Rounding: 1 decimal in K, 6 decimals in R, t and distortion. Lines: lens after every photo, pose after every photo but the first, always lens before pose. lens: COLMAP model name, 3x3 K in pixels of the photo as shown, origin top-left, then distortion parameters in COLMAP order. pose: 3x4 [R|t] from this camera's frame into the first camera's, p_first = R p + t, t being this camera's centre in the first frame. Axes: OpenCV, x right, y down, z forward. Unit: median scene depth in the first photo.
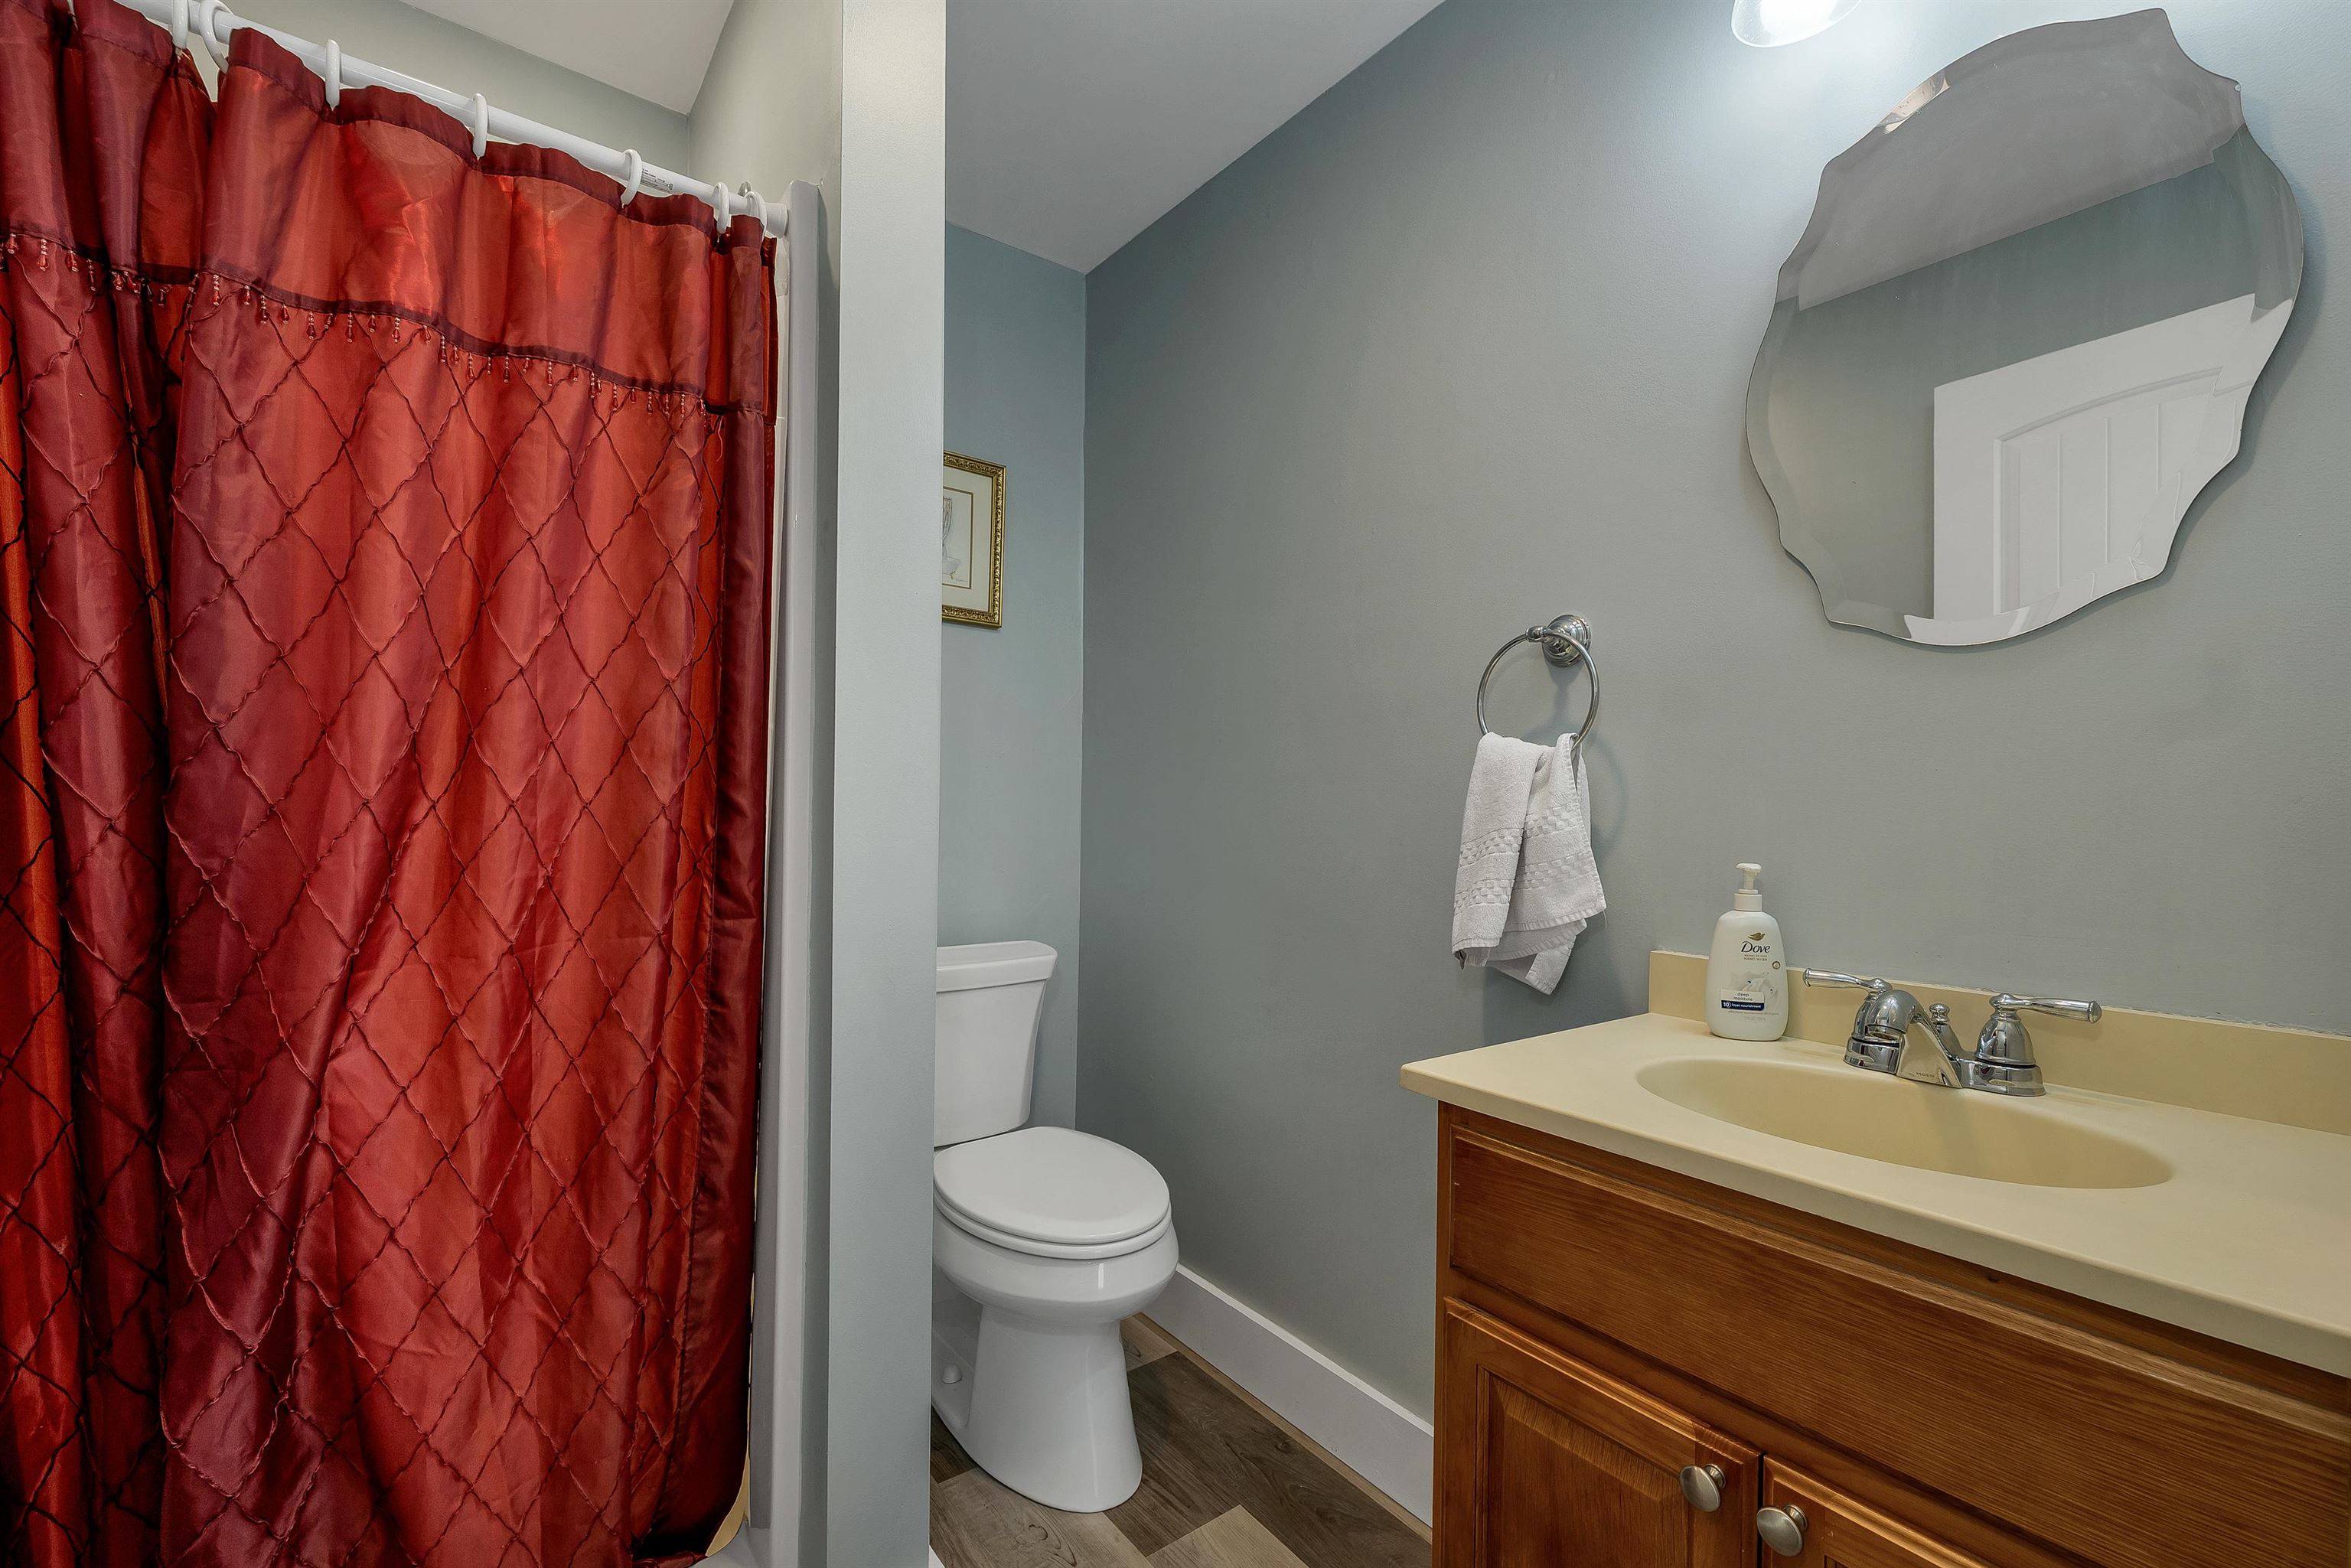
lens RADIAL K [[997.4, 0, 1168.4], [0, 997.4, 806.2], [0, 0, 1]] dist [0.002015, 0.000025]
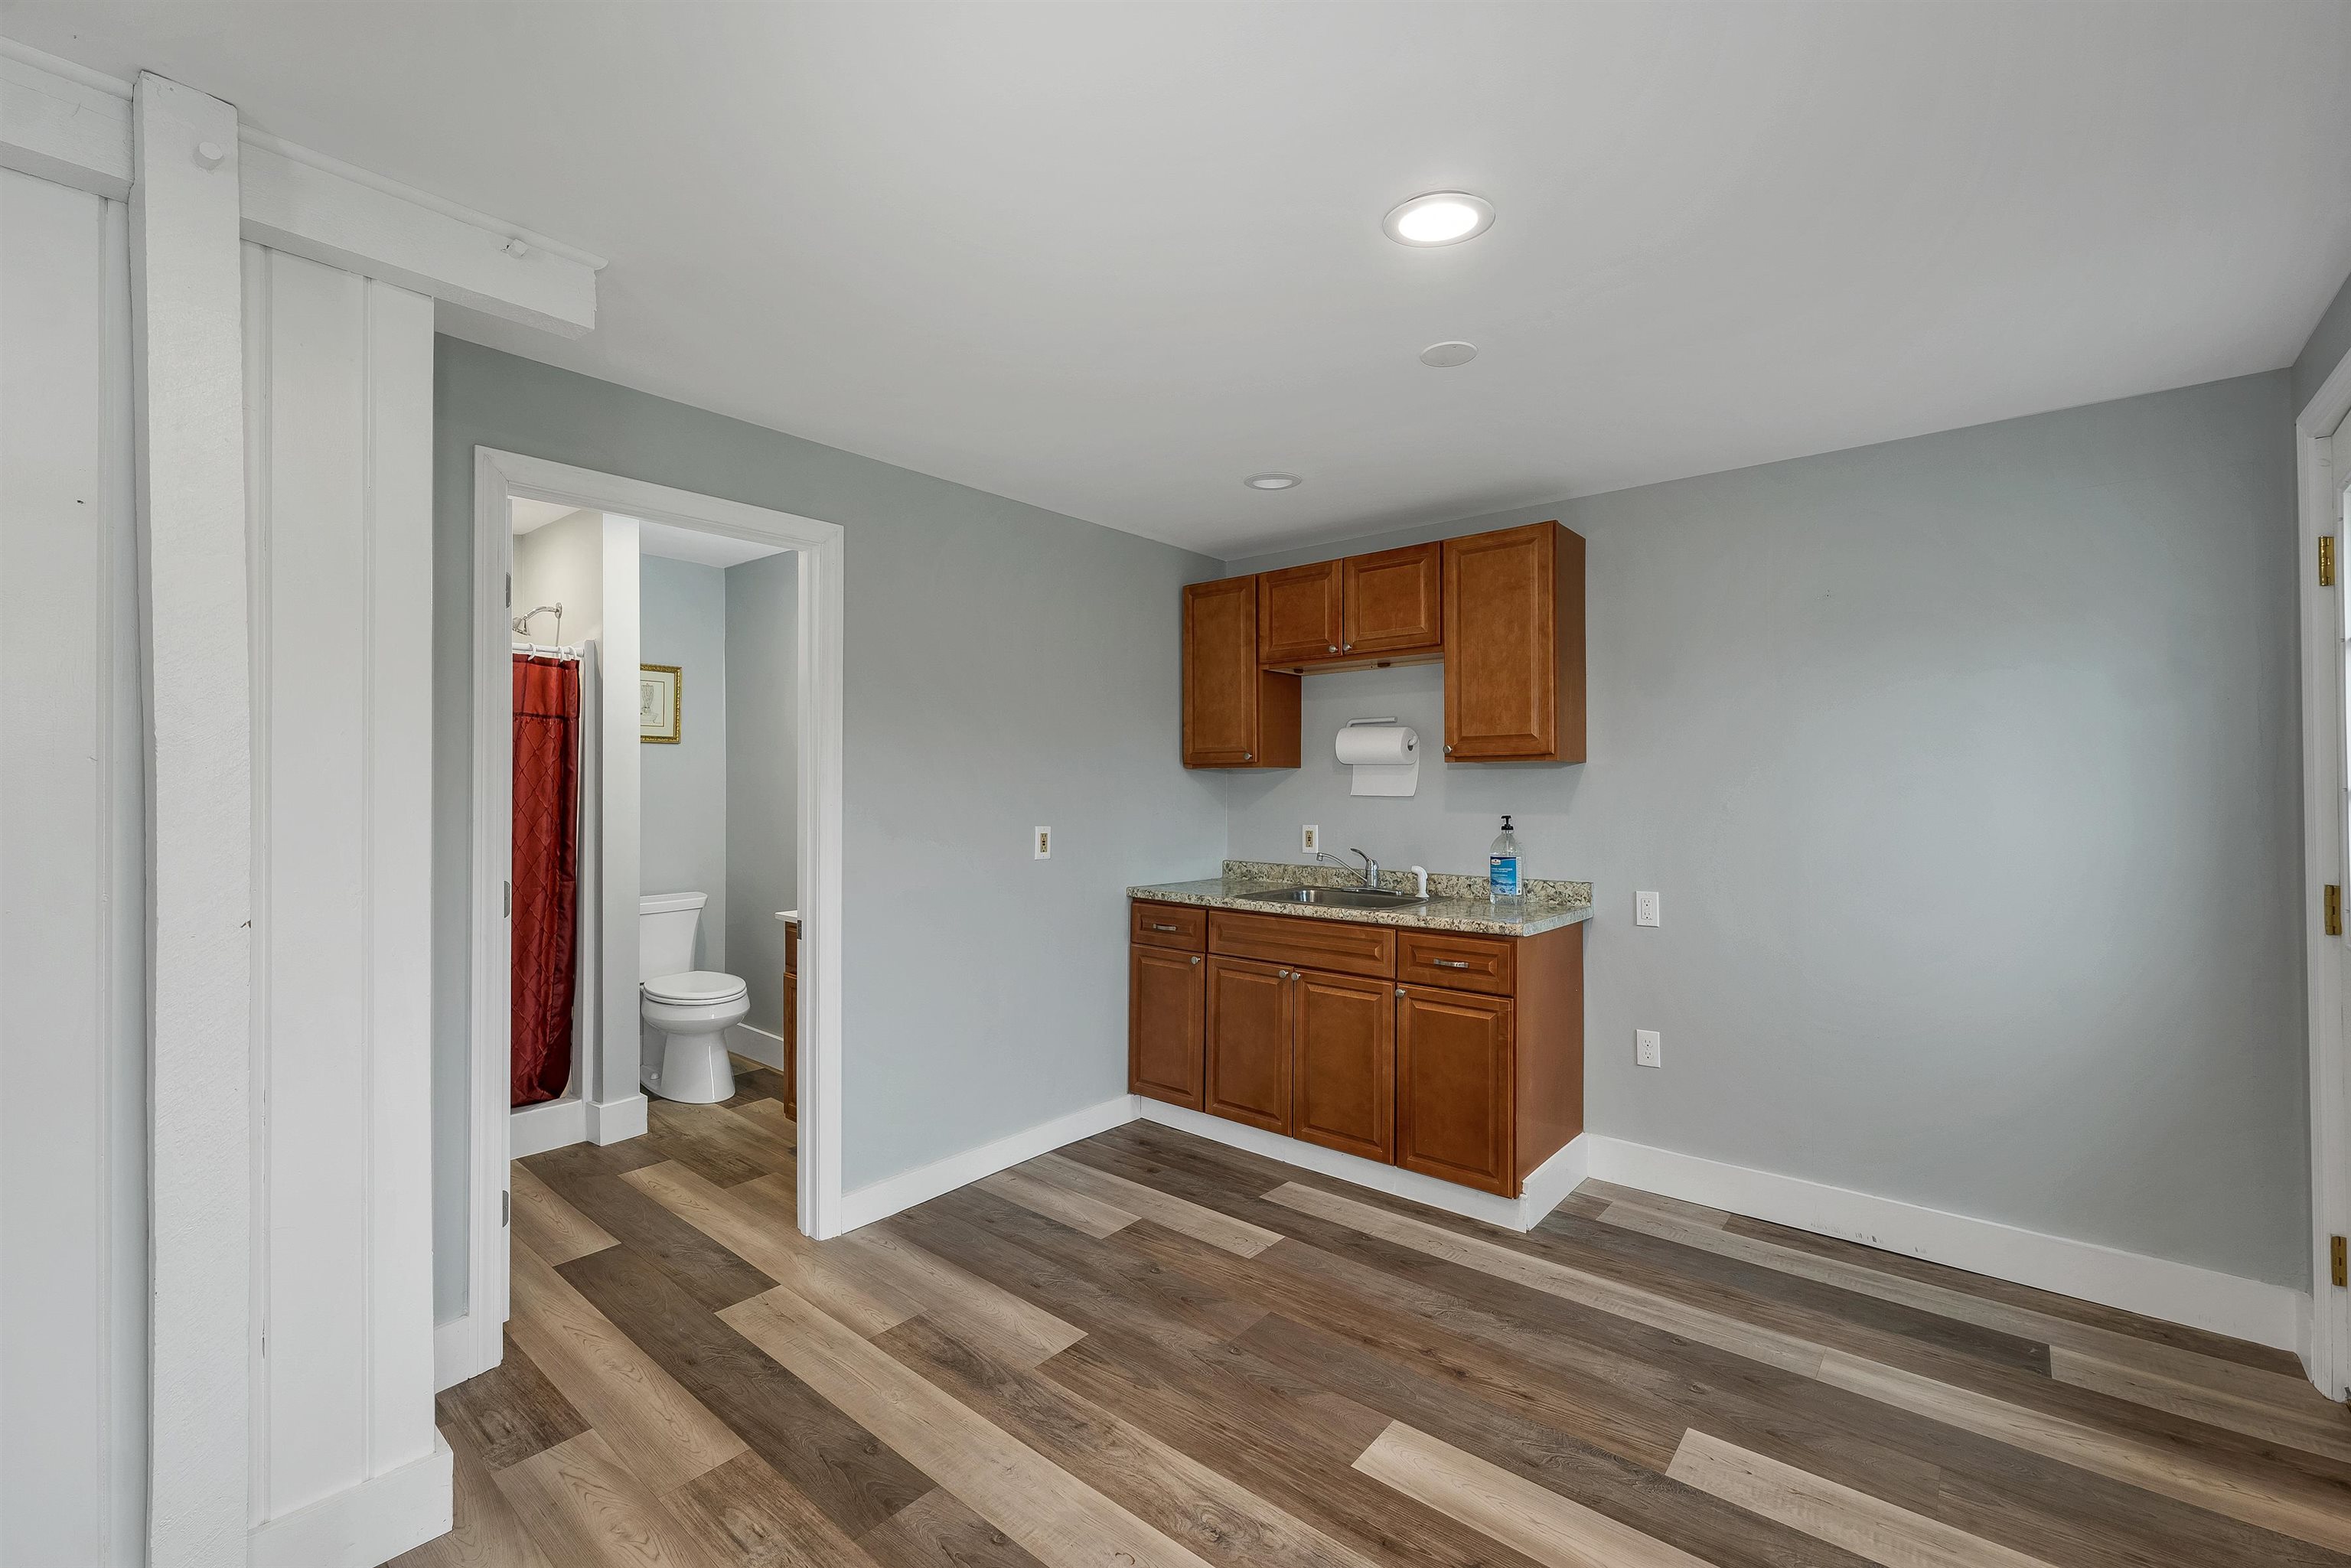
lens RADIAL K [[977.5, 0, 1184.6], [0, 977.5, 770.2], [0, 0, 1]] dist [-0.000517, -0.000075]
pose [[0.968470, -0.013161, 0.248782, 0.666777], [0.015103, 0.999869, -0.005900, -0.184535], [-0.248672, 0.009472, 0.968542, -2.407008]]
